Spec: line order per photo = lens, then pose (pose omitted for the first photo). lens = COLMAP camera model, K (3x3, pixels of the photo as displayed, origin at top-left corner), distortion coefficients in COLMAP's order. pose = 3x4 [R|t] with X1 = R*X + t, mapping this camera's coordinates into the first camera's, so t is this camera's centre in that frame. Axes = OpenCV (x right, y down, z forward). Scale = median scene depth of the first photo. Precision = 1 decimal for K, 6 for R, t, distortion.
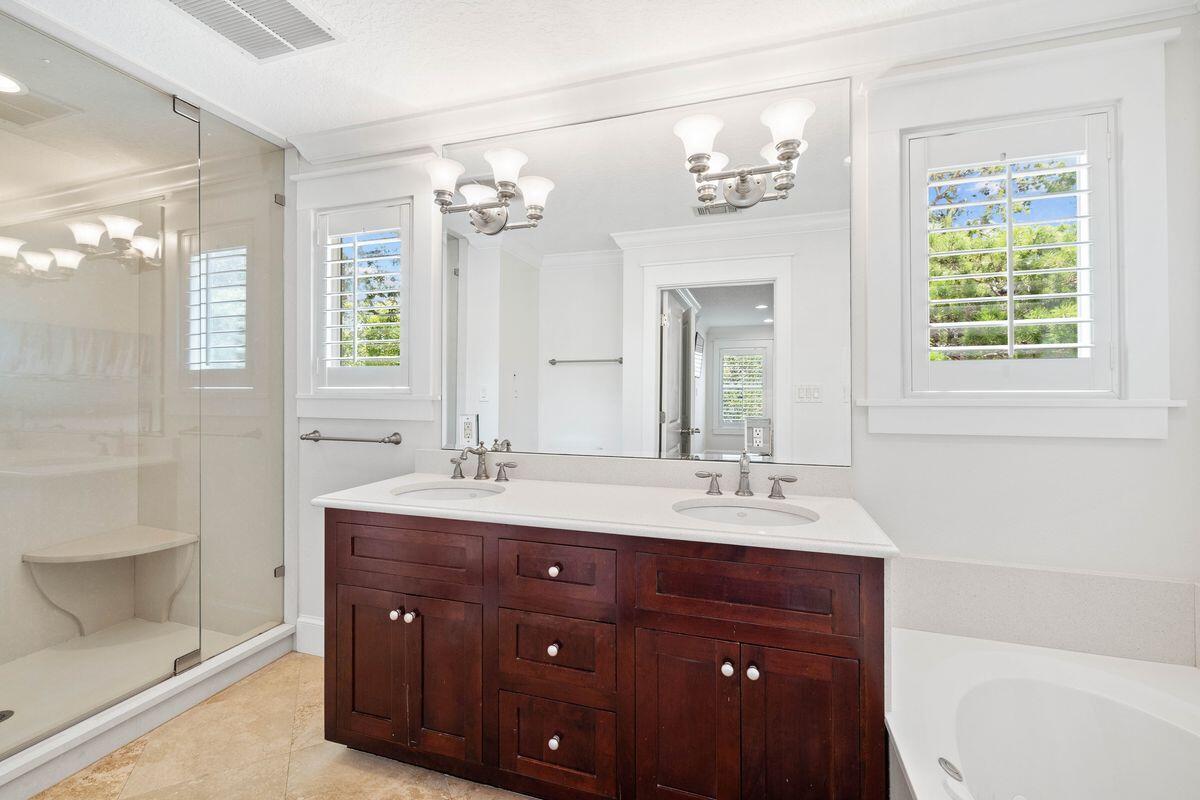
lens RADIAL K [[508.1, 0, 592.2], [0, 508.1, 385.0], [0, 0, 1]] dist [0.002695, 0.000216]
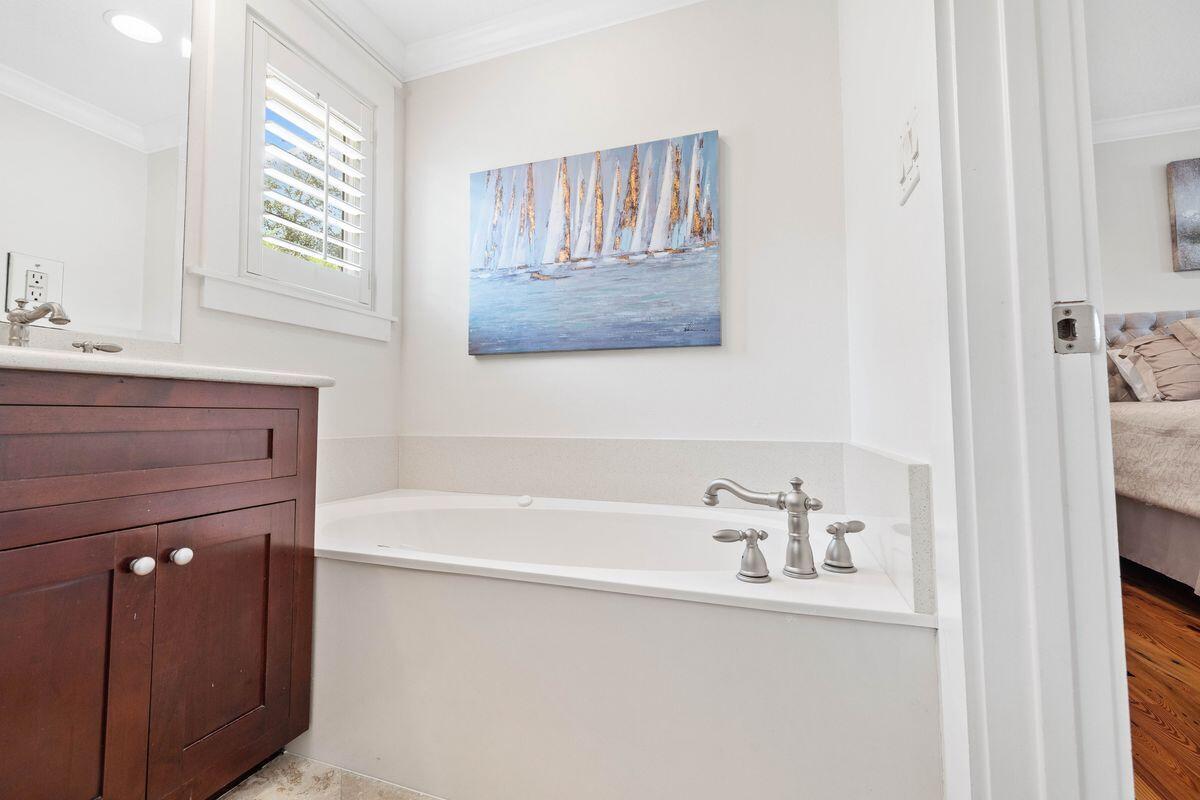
lens RADIAL K [[508.1, 0, 592.2], [0, 508.1, 385.0], [0, 0, 1]] dist [0.002695, 0.000216]
pose [[0.024330, 0.064483, 0.997622, -0.346248], [-0.000196, 0.997918, -0.064498, 0.327592], [-0.999704, 0.001374, 0.024292, 0.359704]]
